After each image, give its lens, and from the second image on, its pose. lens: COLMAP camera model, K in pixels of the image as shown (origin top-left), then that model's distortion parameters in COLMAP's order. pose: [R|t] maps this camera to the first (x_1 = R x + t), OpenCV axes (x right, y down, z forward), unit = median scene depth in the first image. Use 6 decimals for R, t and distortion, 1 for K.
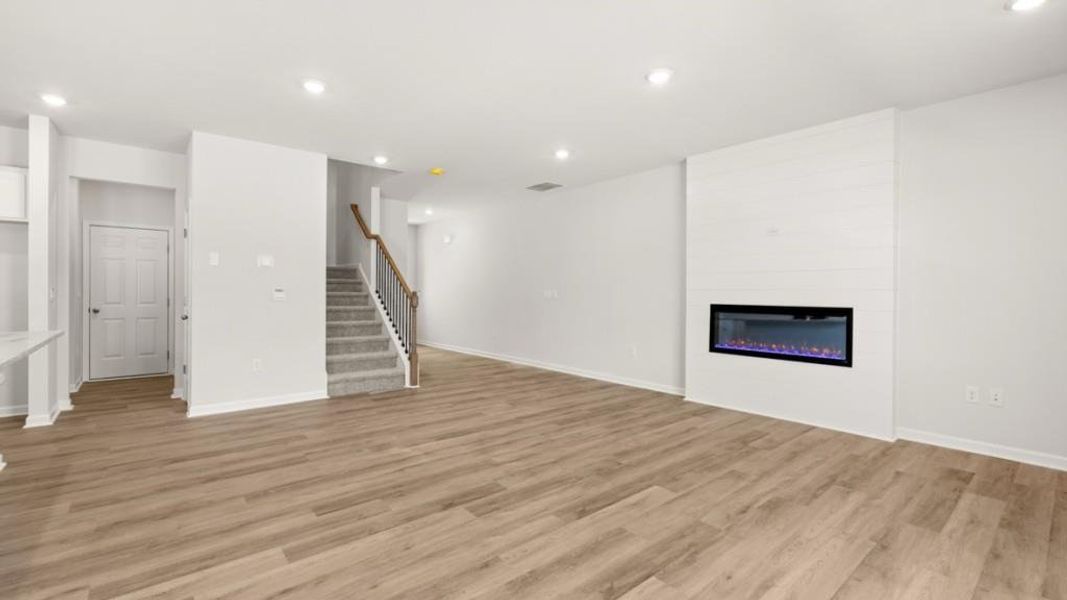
lens RADIAL K [[454.9, 0, 534.6], [0, 454.9, 298.8], [0, 0, 1]] dist [-0.003145, 0.001175]
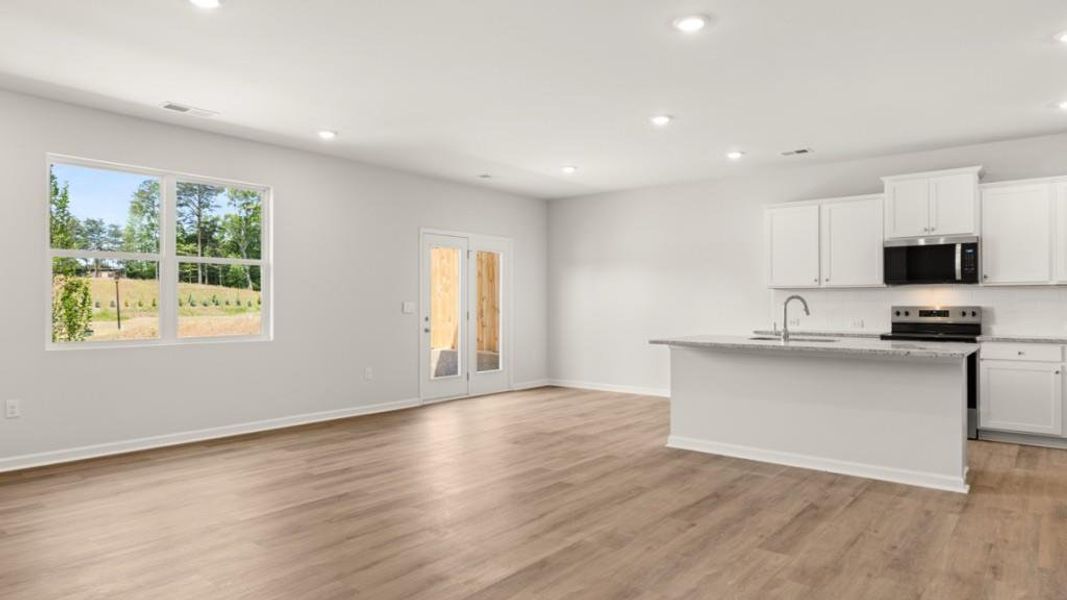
lens RADIAL K [[647.6, 0, 533.6], [0, 647.6, 304.3], [0, 0, 1]] dist [0.005325, 0.001548]
pose [[-0.983518, -0.007959, -0.180633, -0.052636], [-0.010921, 0.999822, 0.015412, -0.030657], [0.180478, 0.017130, -0.983430, 2.001743]]
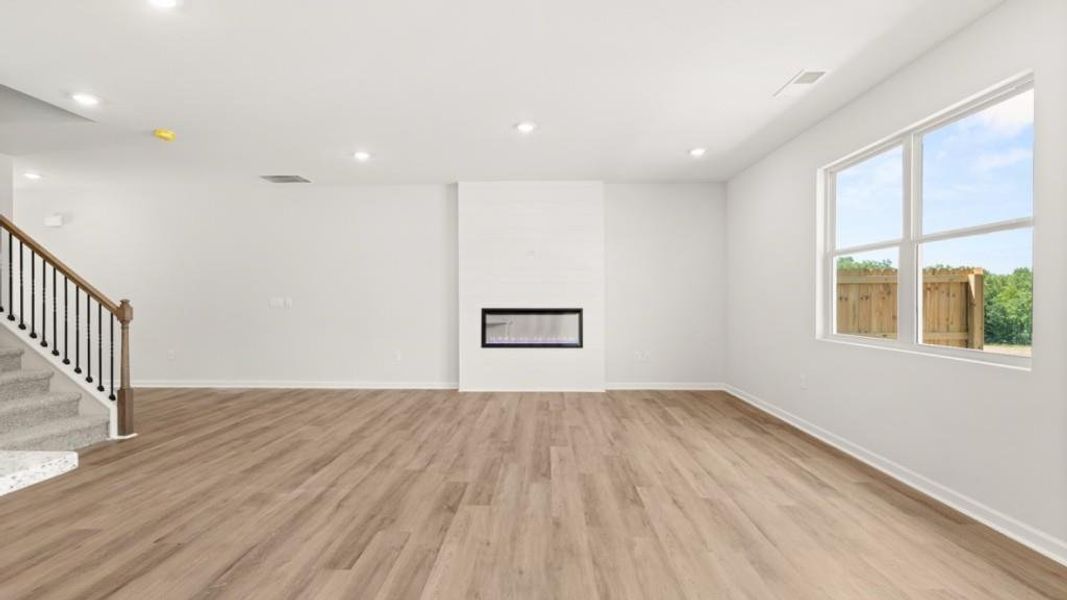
lens RADIAL K [[454.9, 0, 525.0], [0, 454.9, 302.3], [0, 0, 1]] dist [-0.003145, 0.001175]
pose [[0.676690, -0.011073, 0.736184, -0.630452], [0.016495, 0.999864, -0.000122, -0.002347], [-0.736083, 0.012226, 0.676781, 0.143690]]
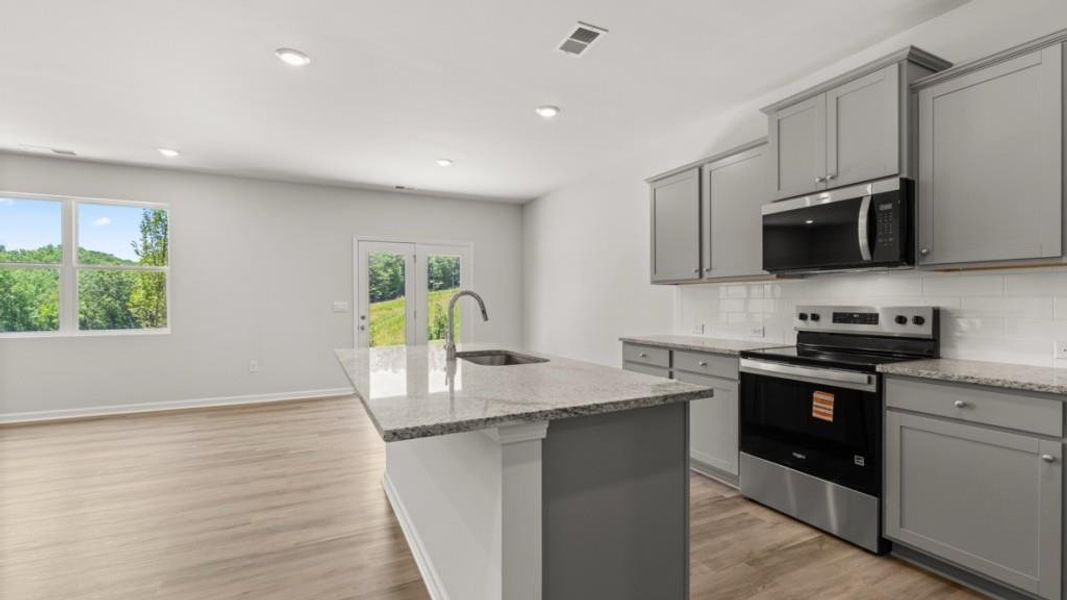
lens RADIAL K [[454.9, 0, 524.5], [0, 454.9, 304.9], [0, 0, 1]] dist [-0.003145, 0.001175]
pose [[-0.968483, -0.006536, 0.248992, -1.174042], [-0.000762, 0.999729, 0.023278, -0.029094], [-0.249077, 0.022355, -0.968226, 1.269988]]
